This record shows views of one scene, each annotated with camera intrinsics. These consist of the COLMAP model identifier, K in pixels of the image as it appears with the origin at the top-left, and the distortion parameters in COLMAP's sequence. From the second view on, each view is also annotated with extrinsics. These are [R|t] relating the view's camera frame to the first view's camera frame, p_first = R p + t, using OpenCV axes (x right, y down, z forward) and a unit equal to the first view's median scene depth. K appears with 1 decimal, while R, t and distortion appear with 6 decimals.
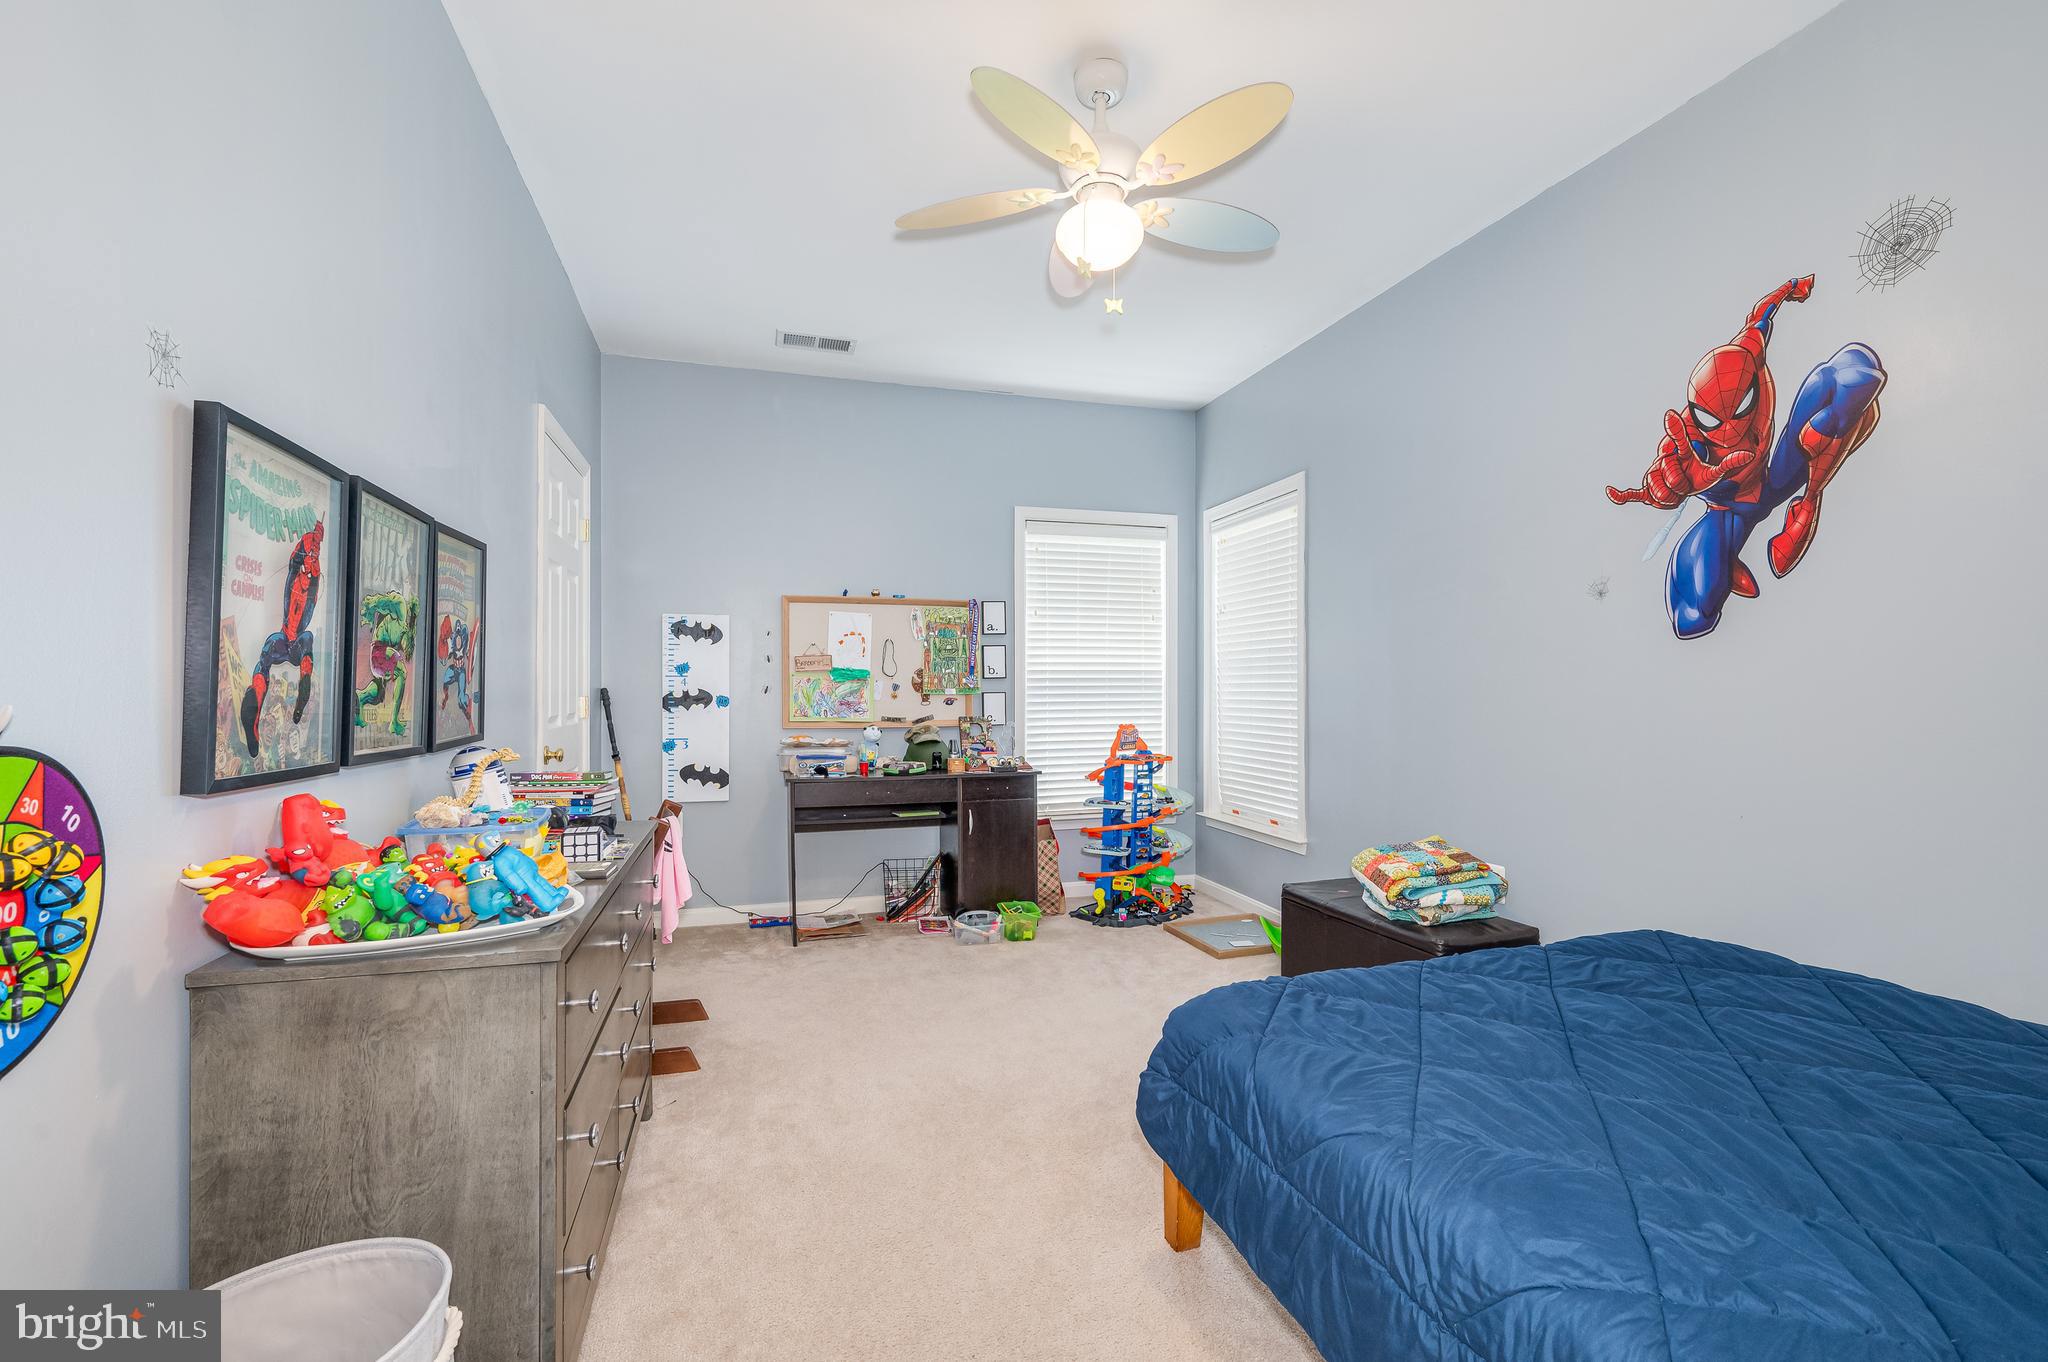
lens RADIAL K [[937.8, 0, 1018.2], [0, 937.8, 686.3], [0, 0, 1]] dist [-0.000352, -0.000022]
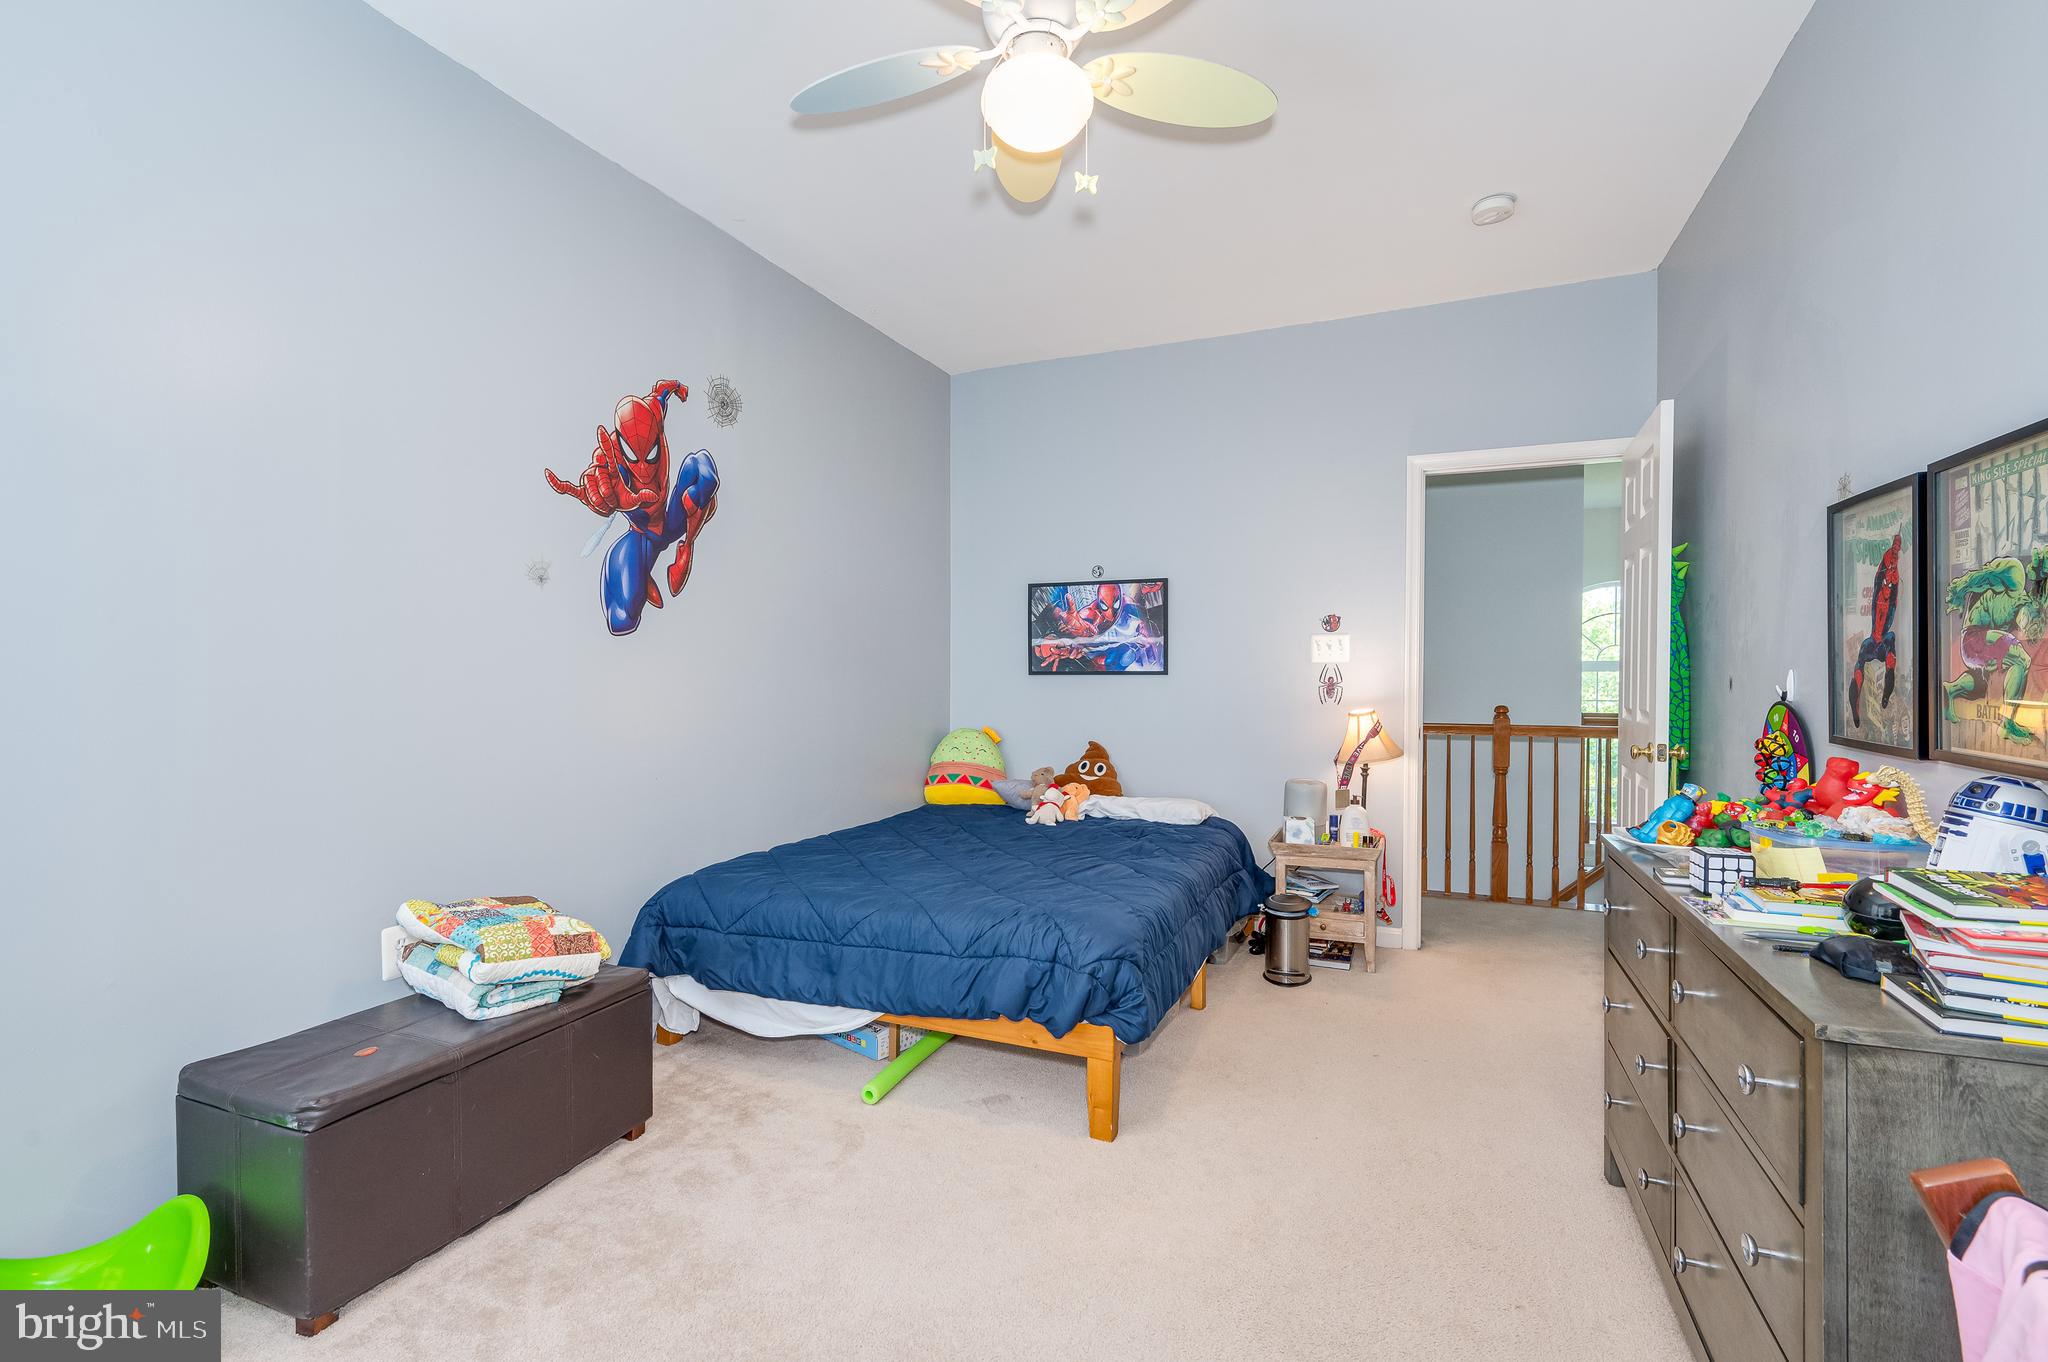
lens RADIAL K [[937.8, 0, 1018.2], [0, 937.8, 686.3], [0, 0, 1]] dist [-0.000352, -0.000022]
pose [[-0.778571, -0.007671, 0.627510, -0.423511], [-0.000571, 0.999934, 0.011516, -0.001718], [-0.627557, 0.008608, -0.778523, 1.731185]]
